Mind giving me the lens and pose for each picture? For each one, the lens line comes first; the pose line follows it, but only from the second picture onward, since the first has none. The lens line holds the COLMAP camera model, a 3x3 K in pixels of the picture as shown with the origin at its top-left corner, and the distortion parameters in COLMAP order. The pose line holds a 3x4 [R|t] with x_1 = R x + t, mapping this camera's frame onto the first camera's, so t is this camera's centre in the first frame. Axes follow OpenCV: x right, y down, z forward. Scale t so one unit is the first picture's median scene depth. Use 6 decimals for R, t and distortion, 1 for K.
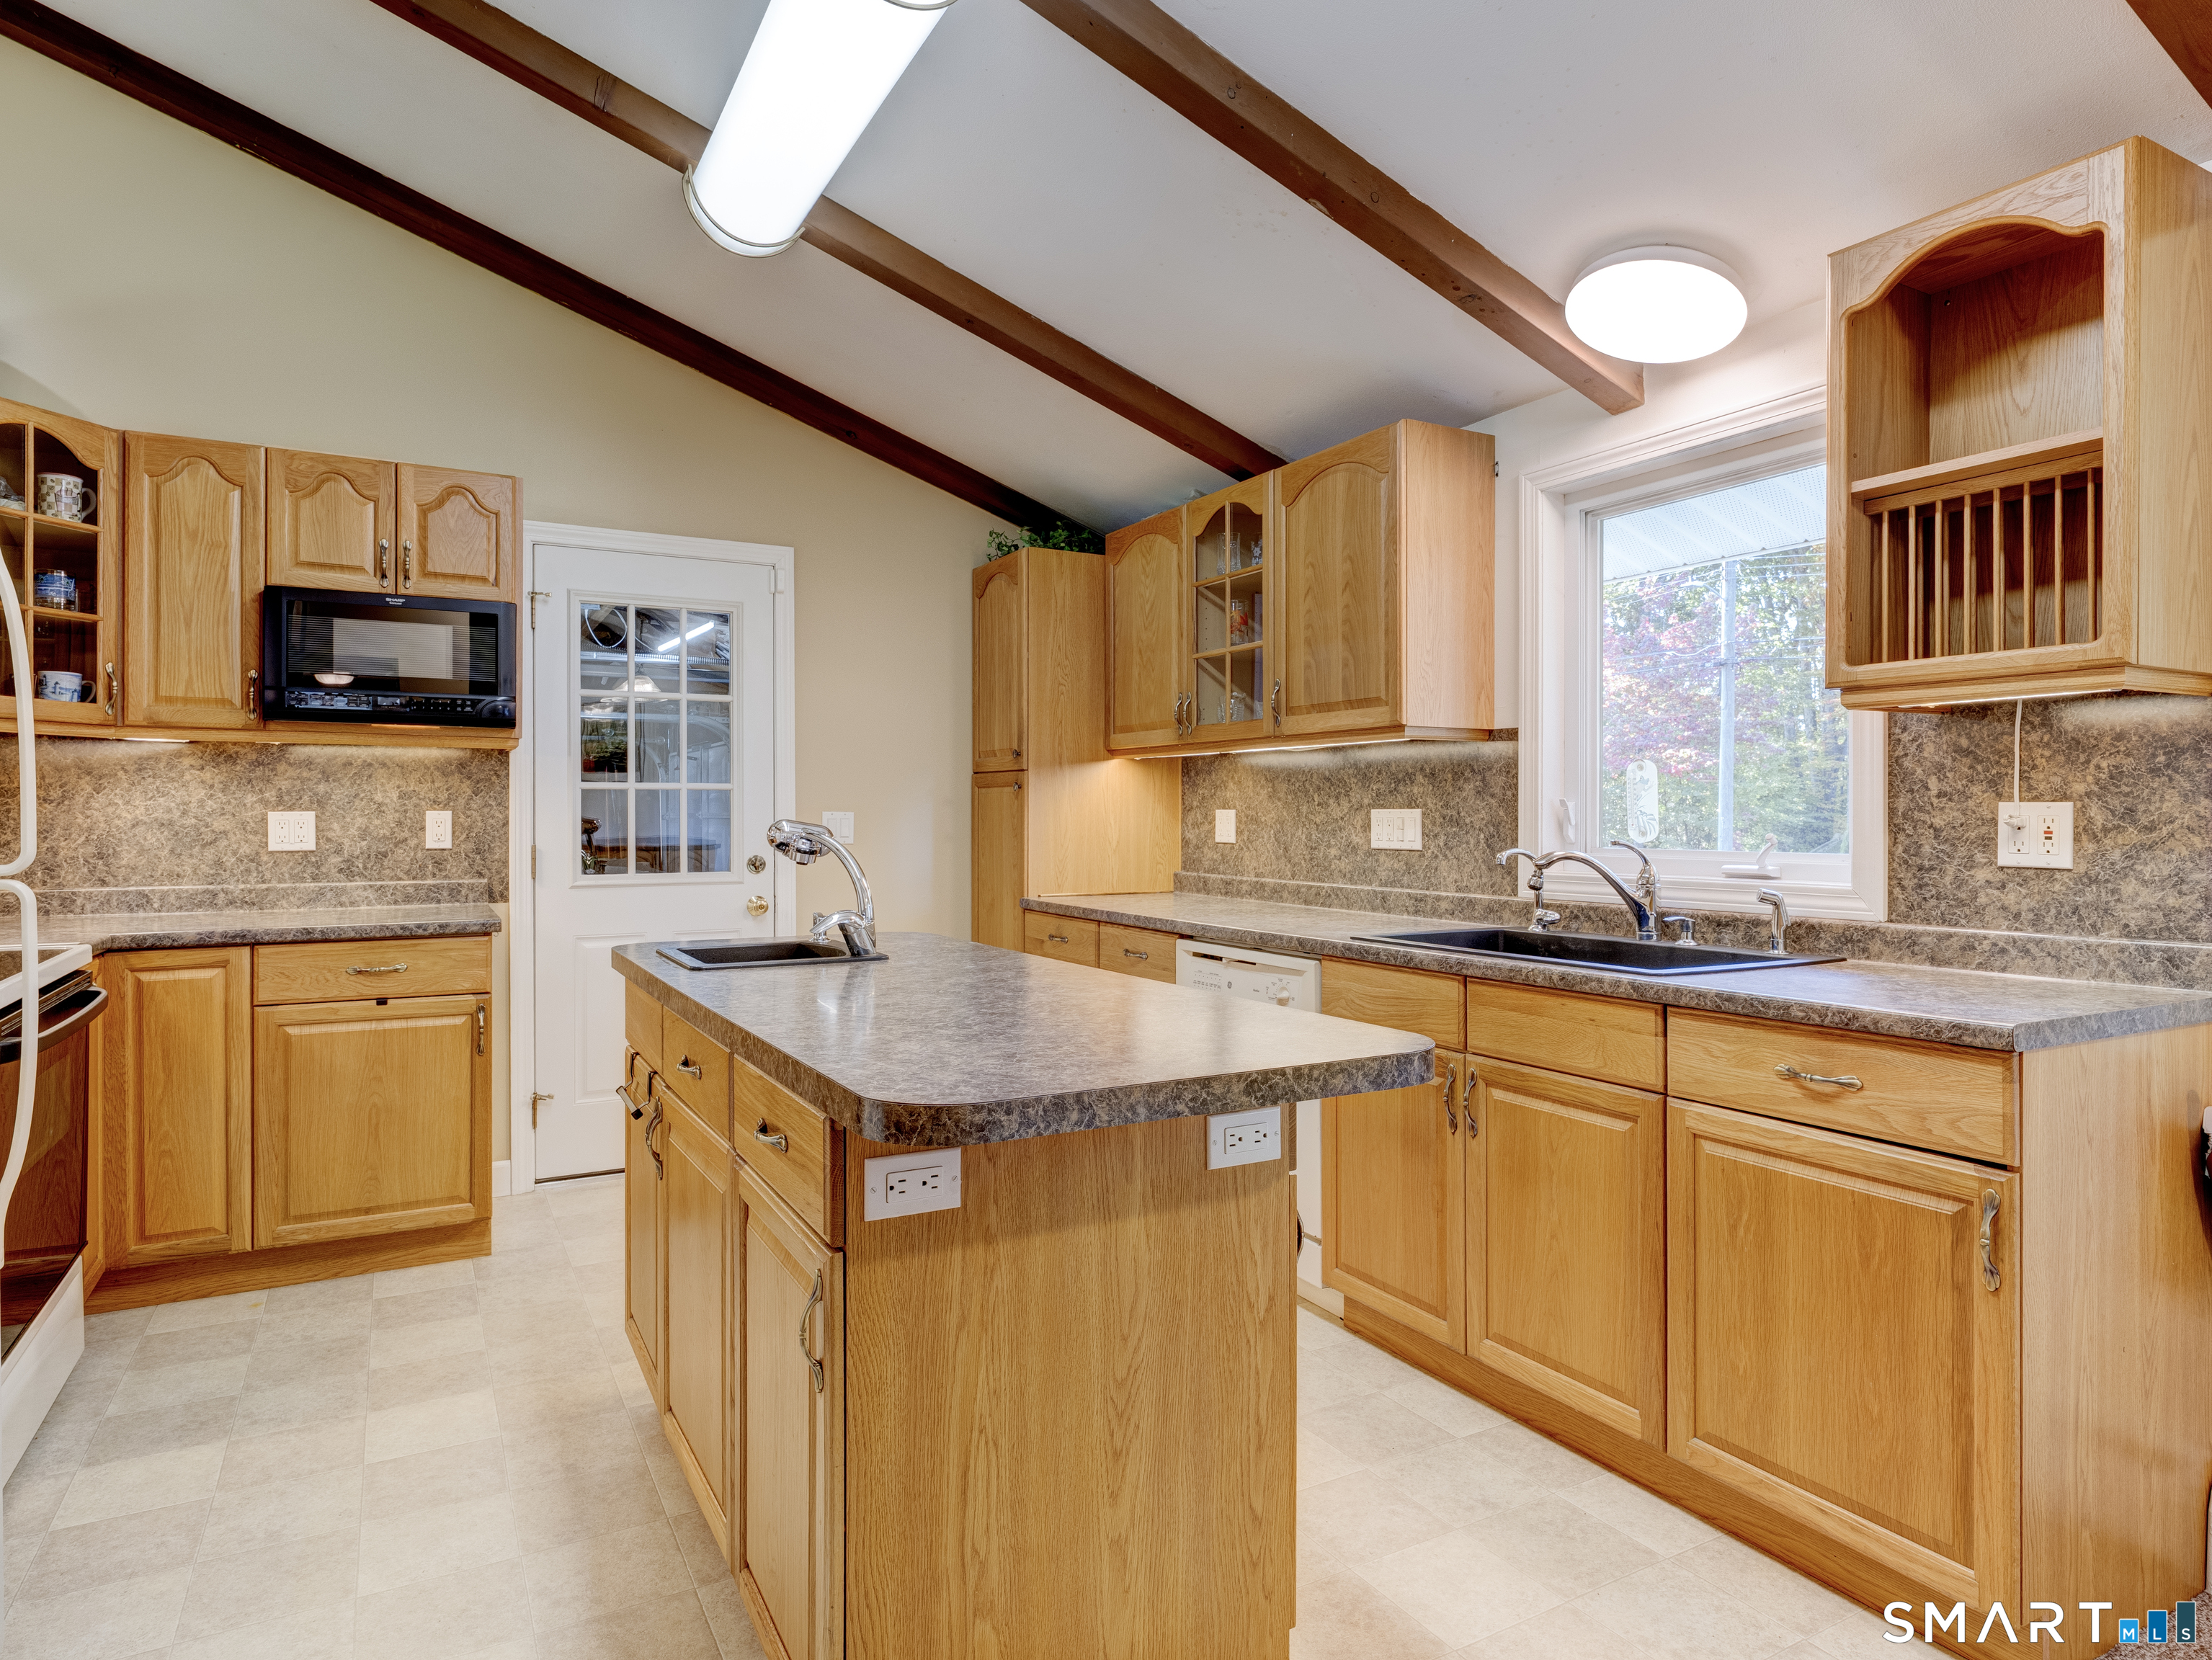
lens RADIAL K [[1235.5, 0, 1141.2], [0, 1235.5, 813.0], [0, 0, 1]] dist [0.000629, 0.001451]
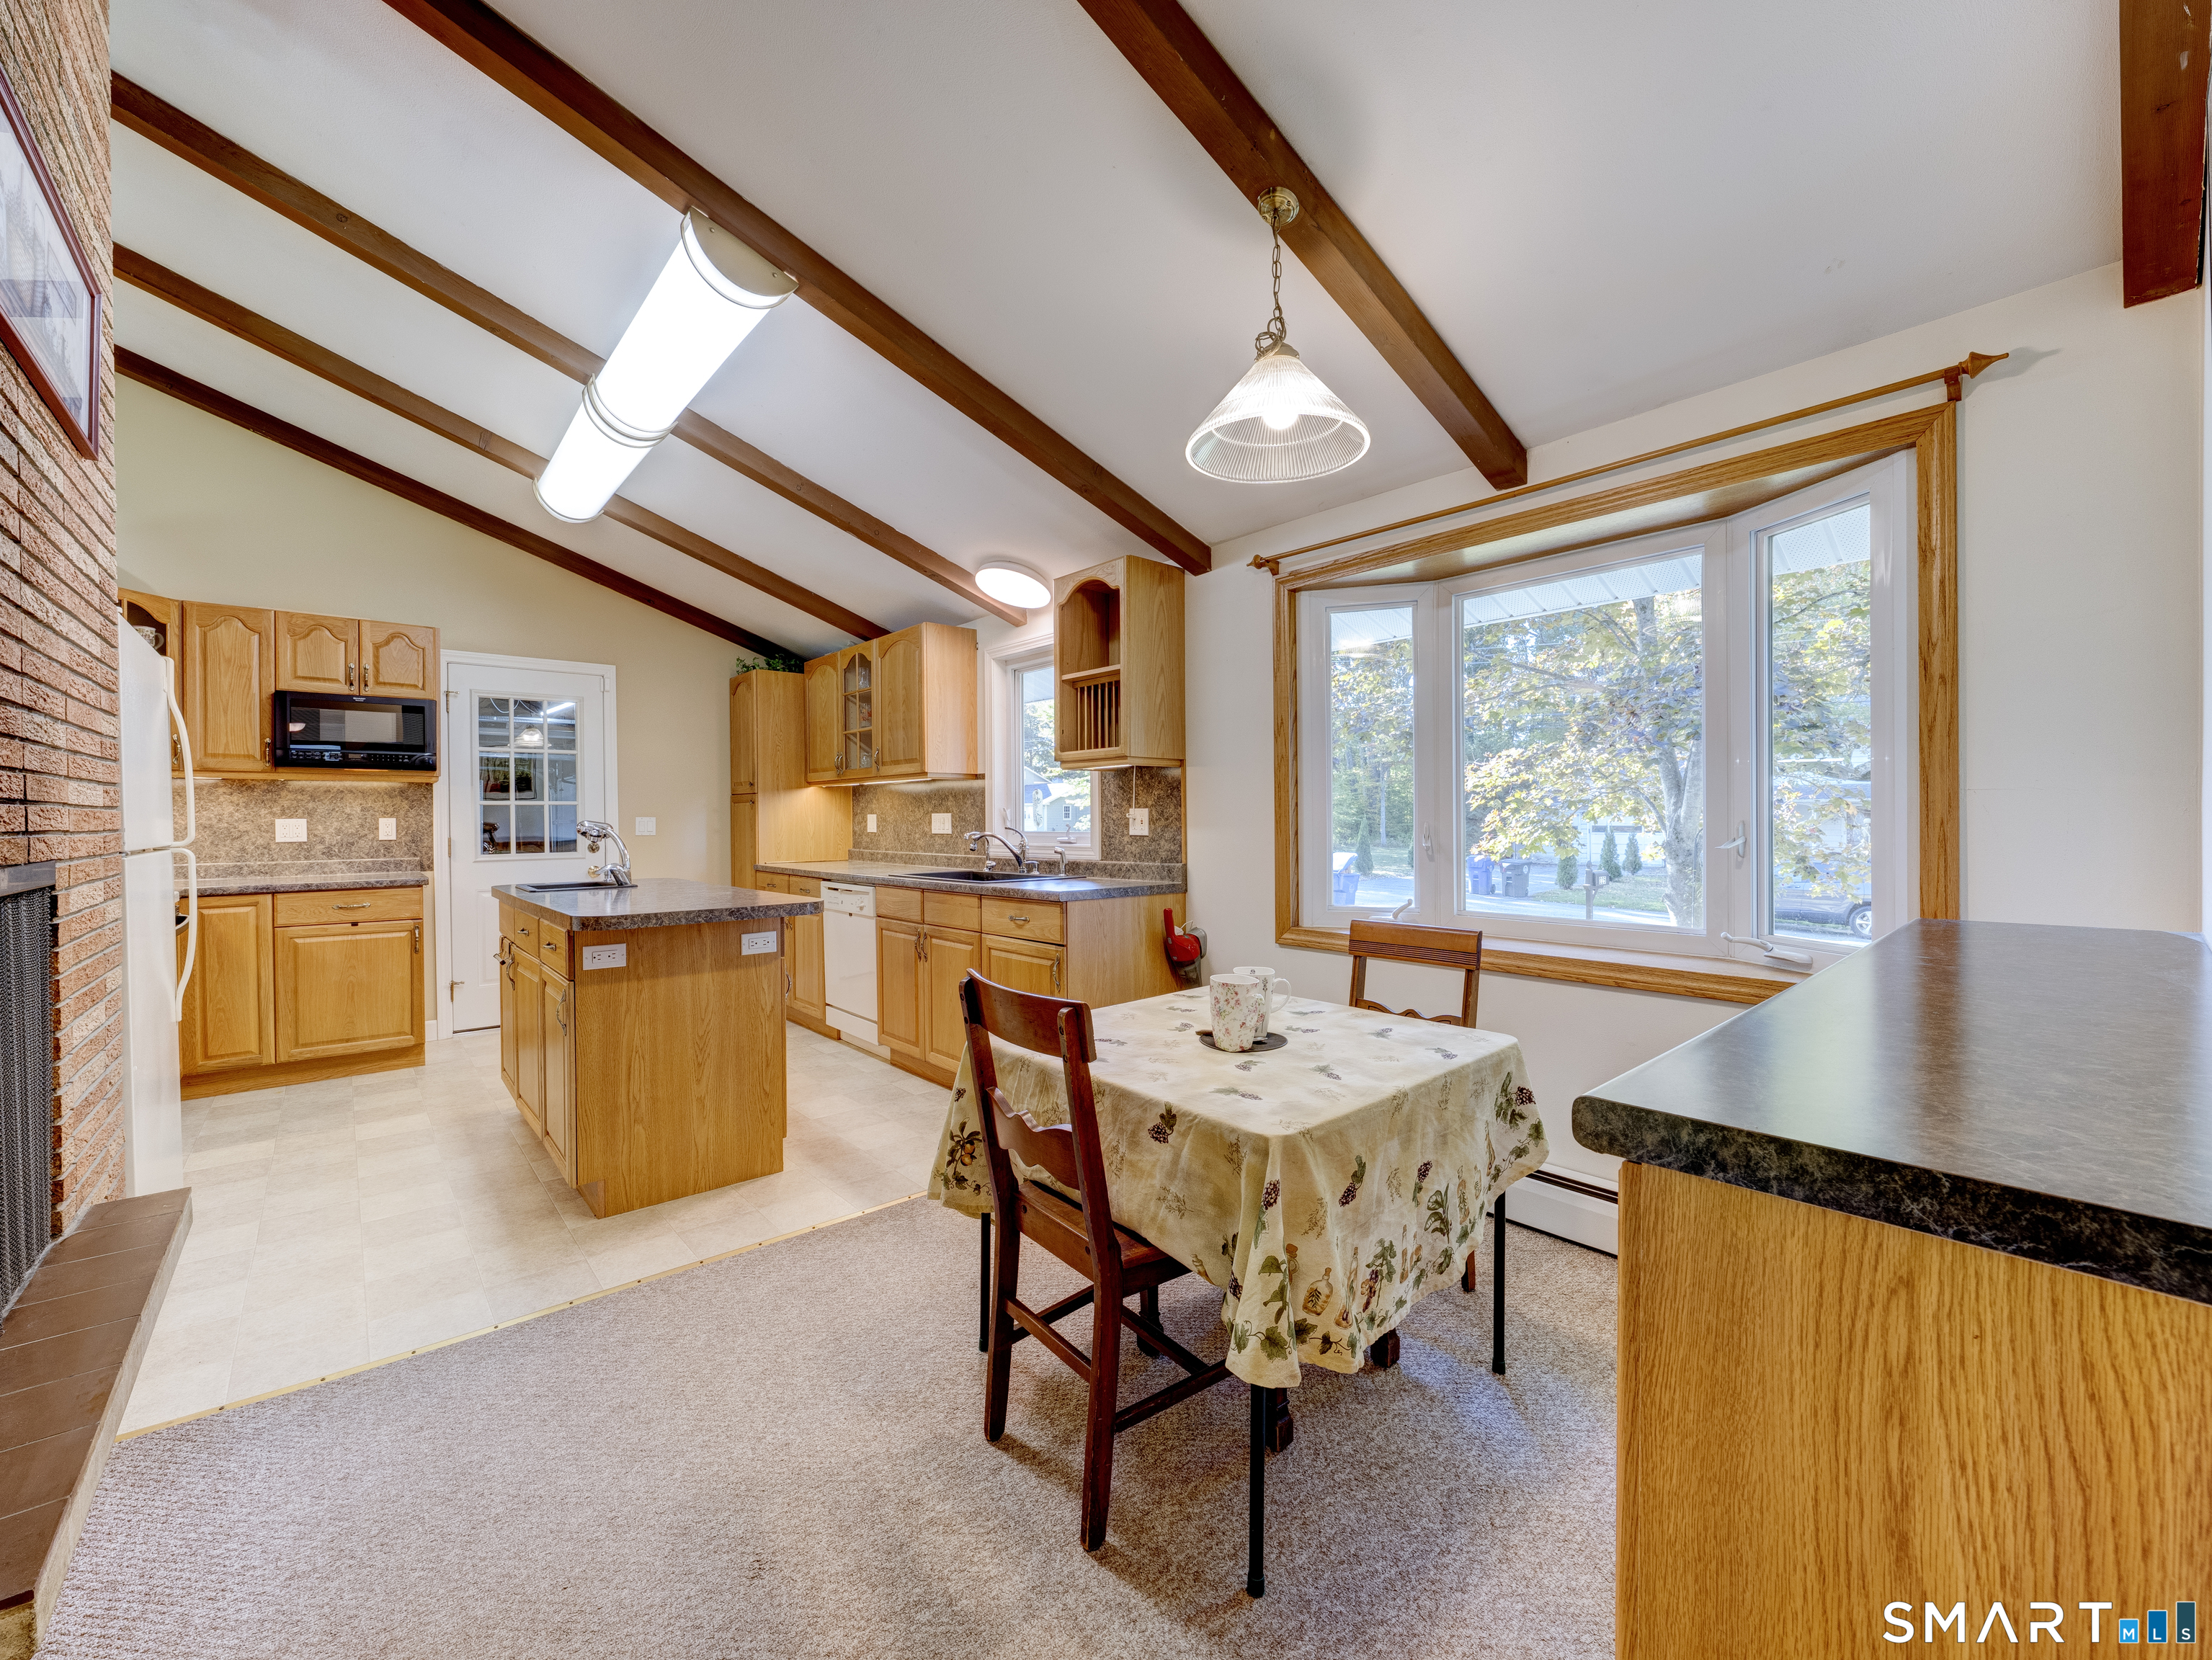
lens RADIAL K [[909.1, 0, 1148.5], [0, 909.1, 823.2], [0, 0, 1]] dist [-0.005599, 0.001010]
pose [[0.981698, -0.008427, 0.190255, 0.278820], [0.007287, 0.999951, 0.006690, 0.005554], [-0.190302, -0.005181, 0.981712, -0.528924]]
